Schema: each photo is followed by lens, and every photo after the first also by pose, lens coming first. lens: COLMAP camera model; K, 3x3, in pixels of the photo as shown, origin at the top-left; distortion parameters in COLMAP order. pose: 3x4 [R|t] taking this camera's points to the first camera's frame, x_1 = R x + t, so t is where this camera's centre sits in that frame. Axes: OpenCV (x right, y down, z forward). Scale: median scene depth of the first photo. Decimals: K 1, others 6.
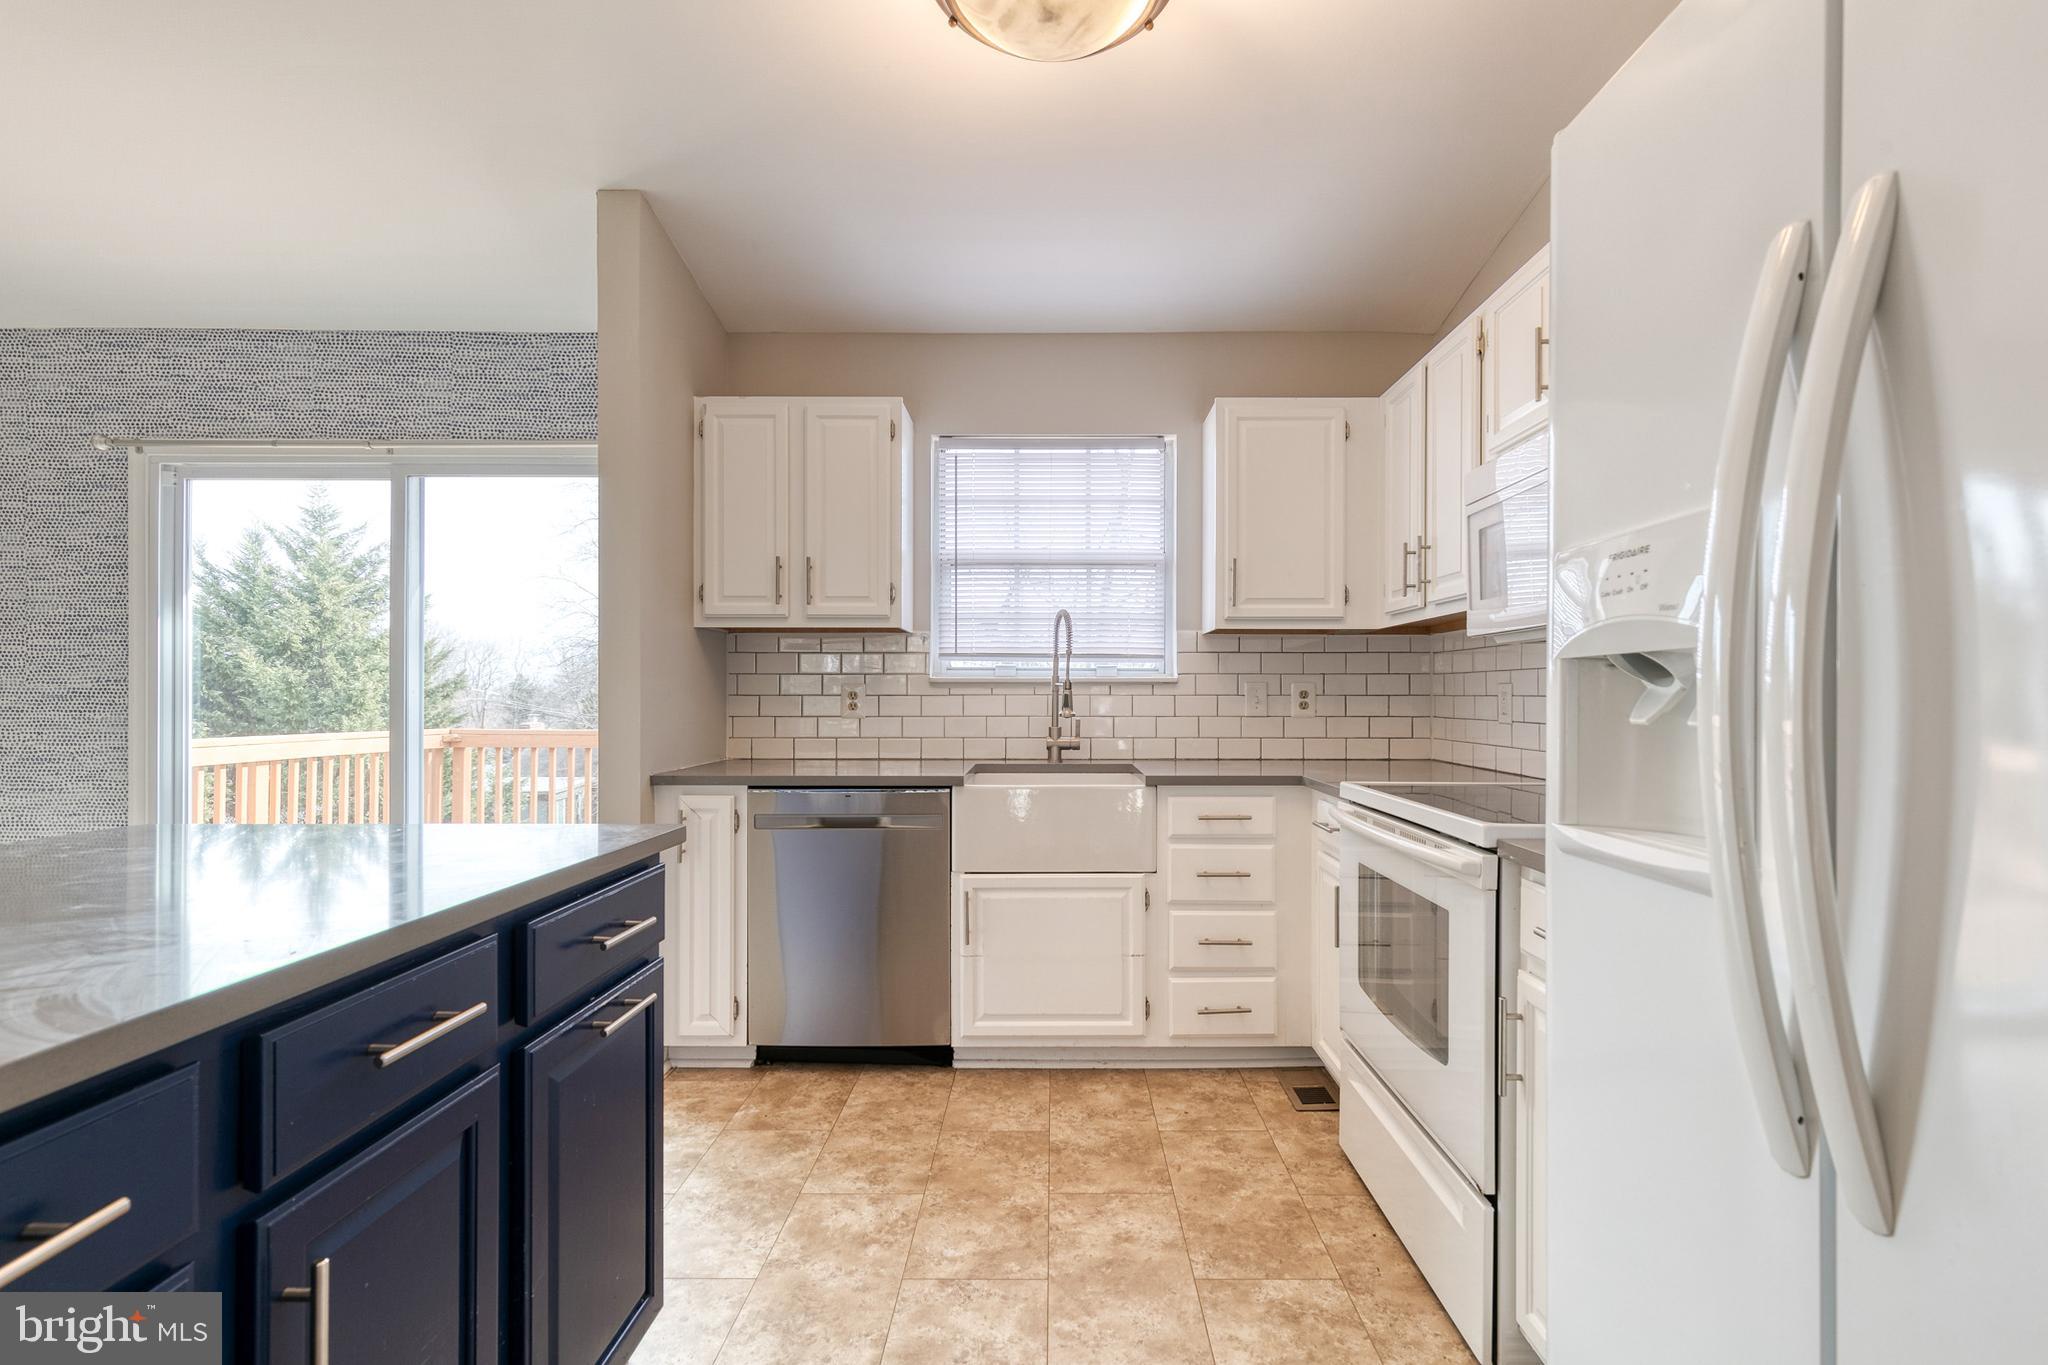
lens RADIAL K [[938.0, 0, 1048.4], [0, 938.0, 699.6], [0, 0, 1]] dist [0.013859, -0.003824]
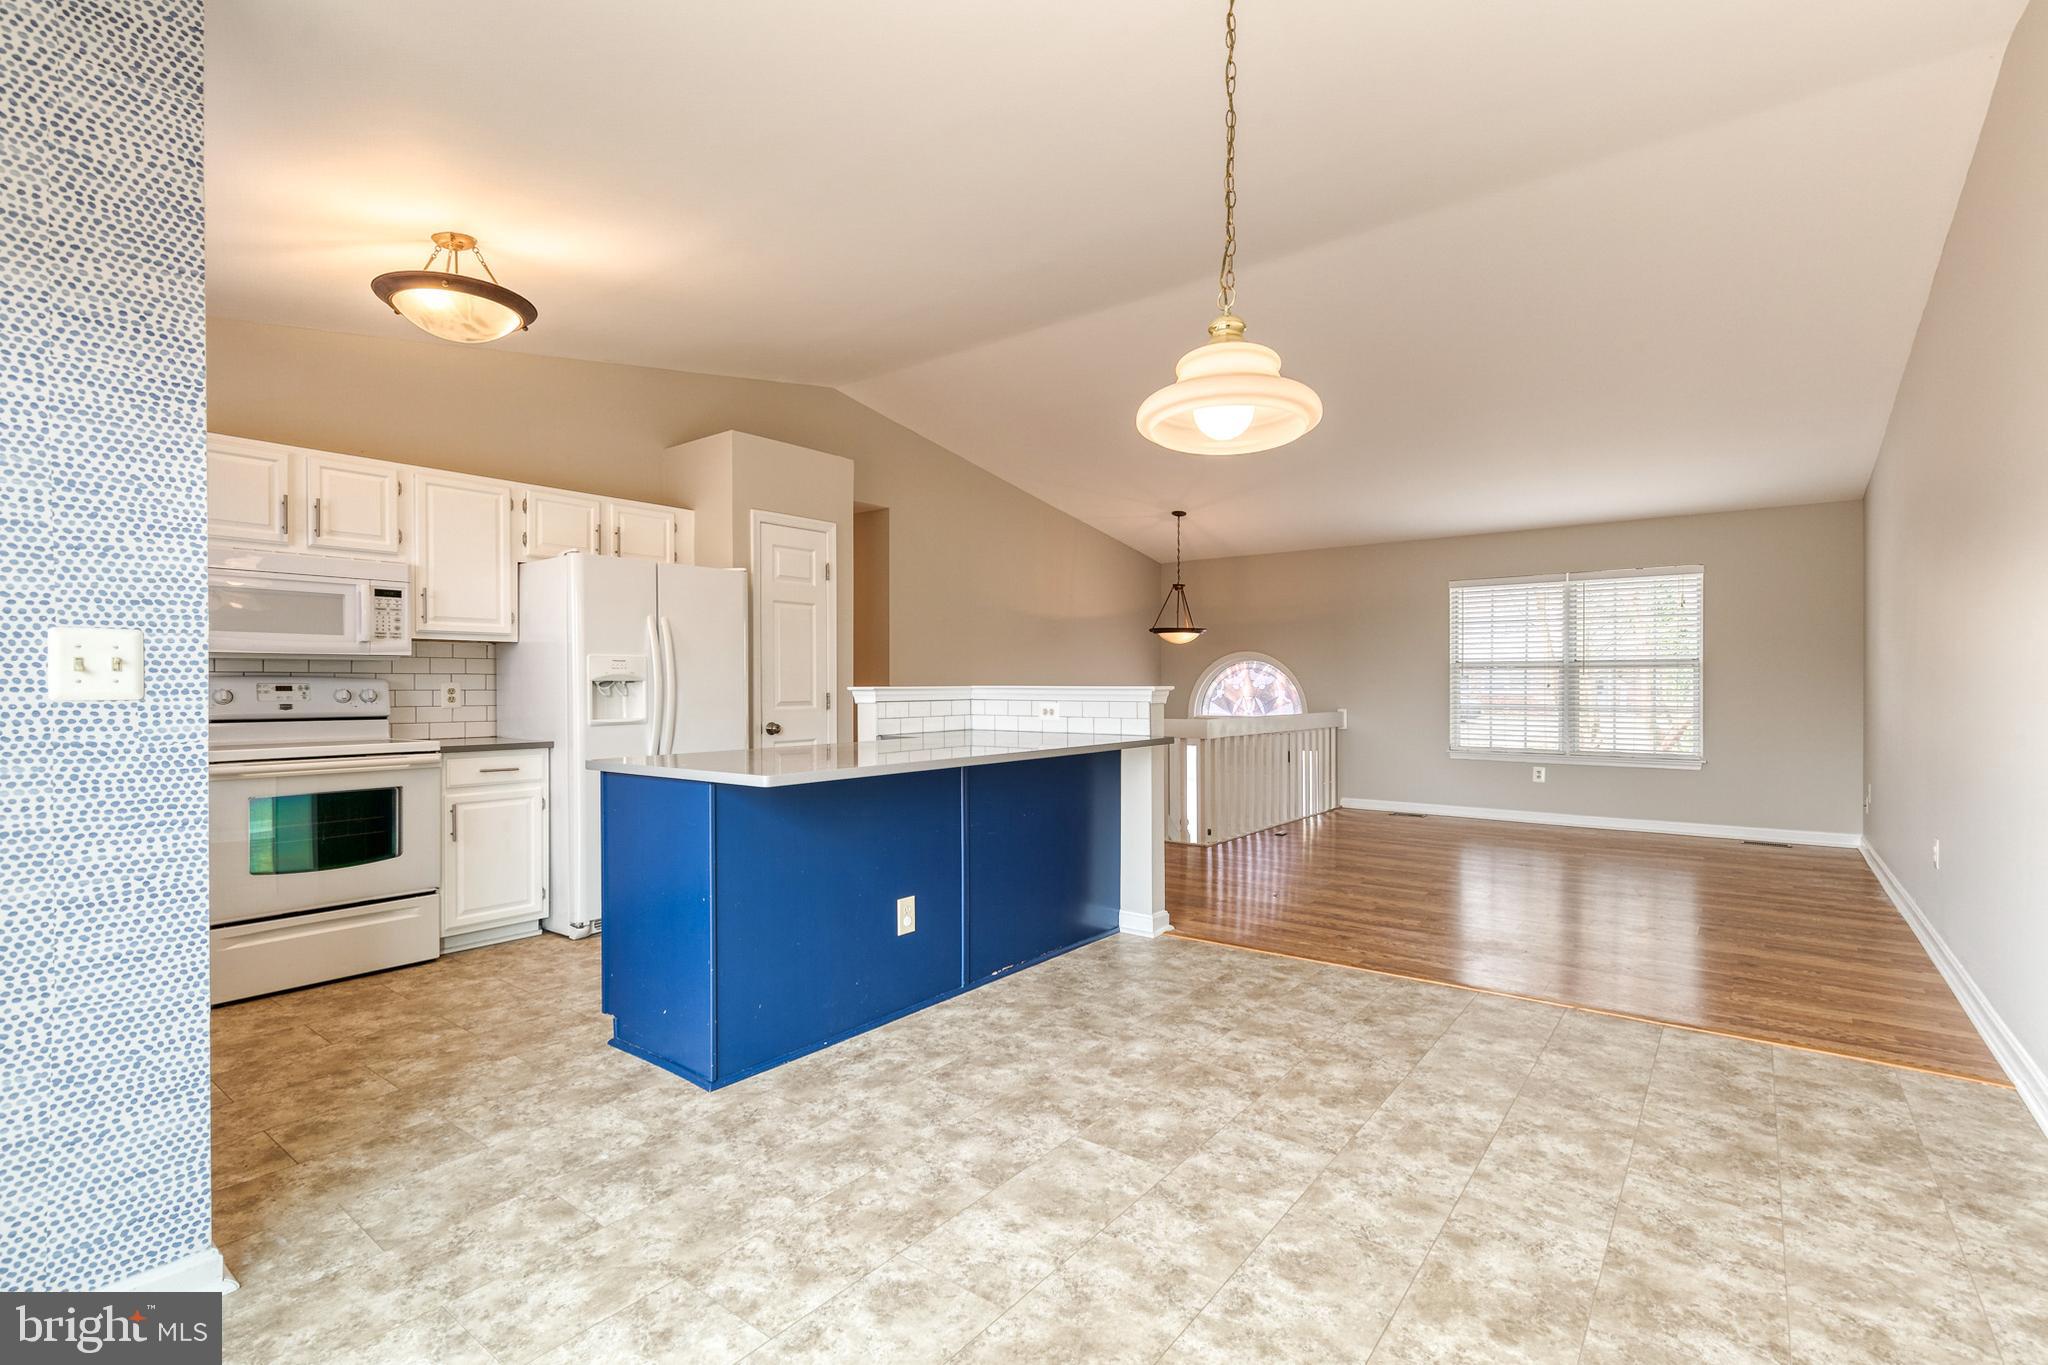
lens RADIAL K [[938.0, 0, 1040.5], [0, 938.0, 691.2], [0, 0, 1]] dist [0.013859, -0.003824]
pose [[-0.798942, -0.000385, 0.601408, -1.099874], [0.007206, 0.999922, 0.010213, -0.008190], [-0.601365, 0.012494, -0.798877, 0.961121]]
